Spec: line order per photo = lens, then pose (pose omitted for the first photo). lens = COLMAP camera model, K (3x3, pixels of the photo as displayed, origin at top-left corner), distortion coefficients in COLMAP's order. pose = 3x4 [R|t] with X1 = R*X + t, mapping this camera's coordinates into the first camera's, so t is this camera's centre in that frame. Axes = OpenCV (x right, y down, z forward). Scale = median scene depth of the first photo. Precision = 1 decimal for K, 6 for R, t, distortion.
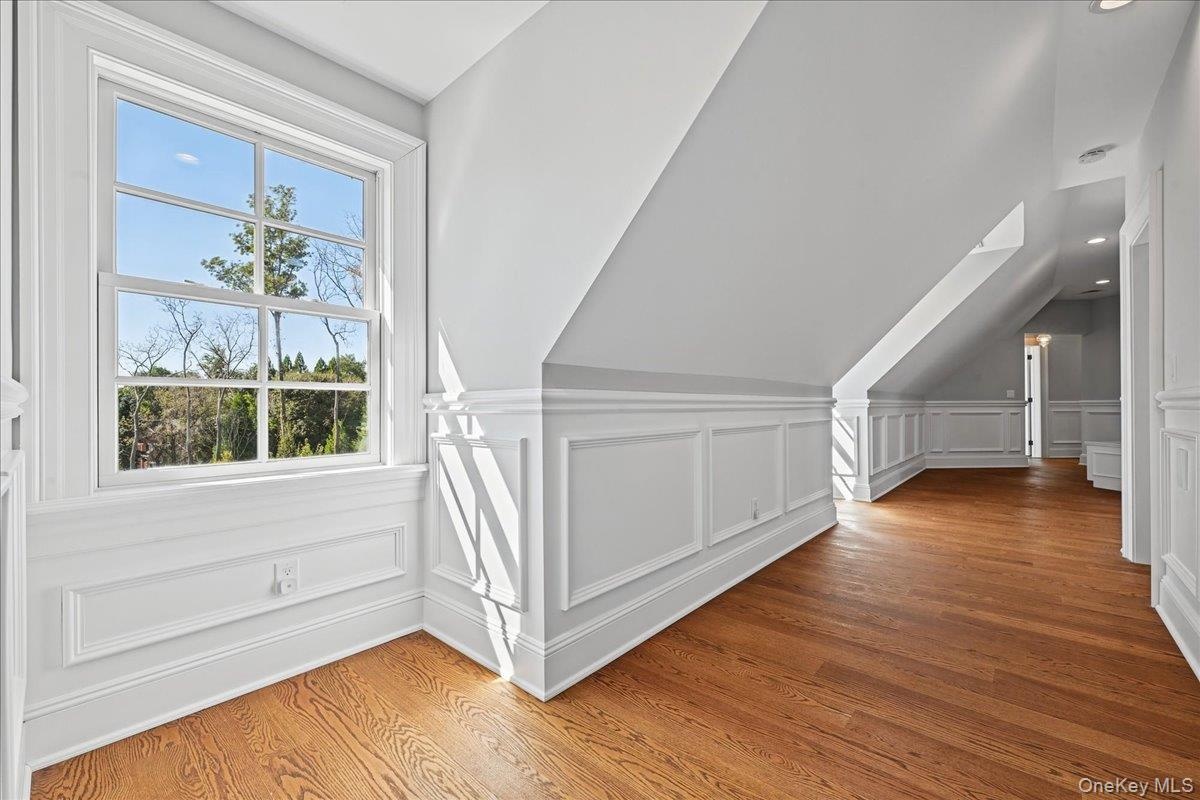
lens RADIAL K [[485.9, 0, 603.5], [0, 485.9, 404.3], [0, 0, 1]] dist [-0.000372, -0.000141]
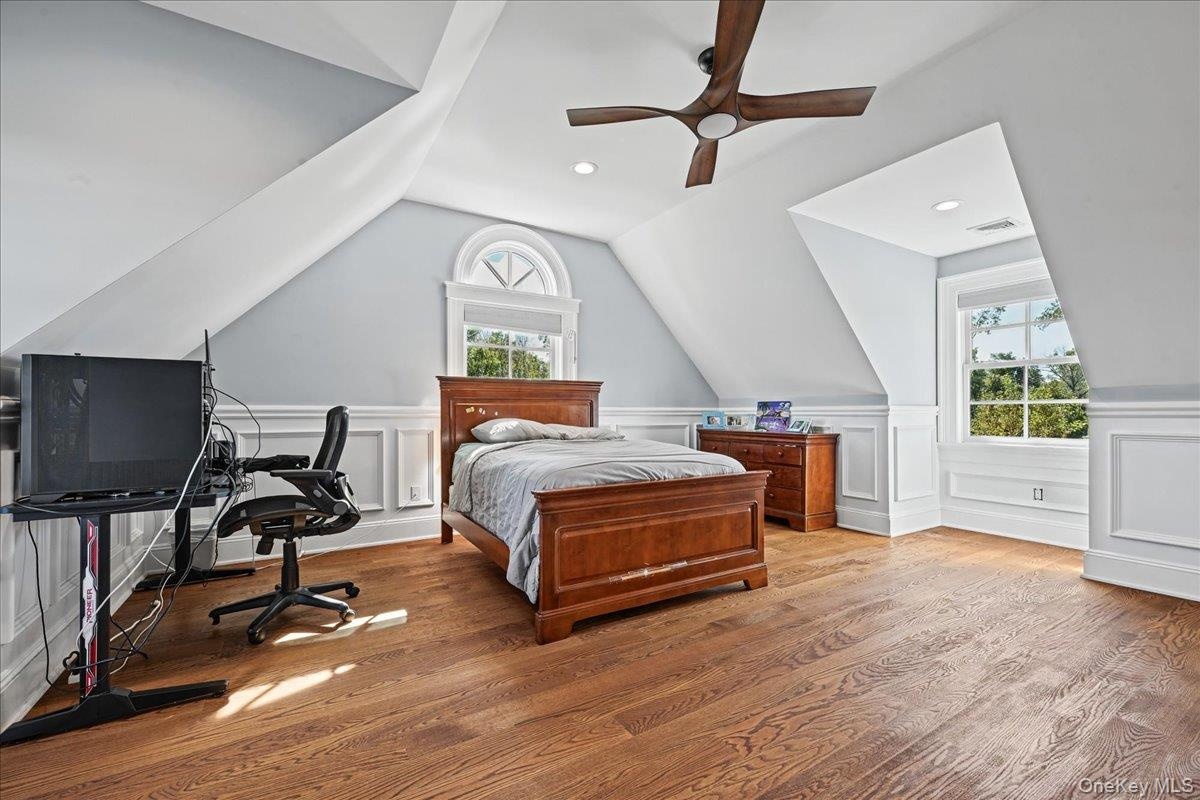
lens RADIAL K [[497.5, 0, 602.2], [0, 497.5, 406.3], [0, 0, 1]] dist [0.000291, 0.000038]
pose [[-0.292594, -0.008420, -0.956200, 1.993710], [0.001339, 0.999957, -0.009215, -0.001489], [0.956236, -0.003976, -0.292570, -0.126739]]
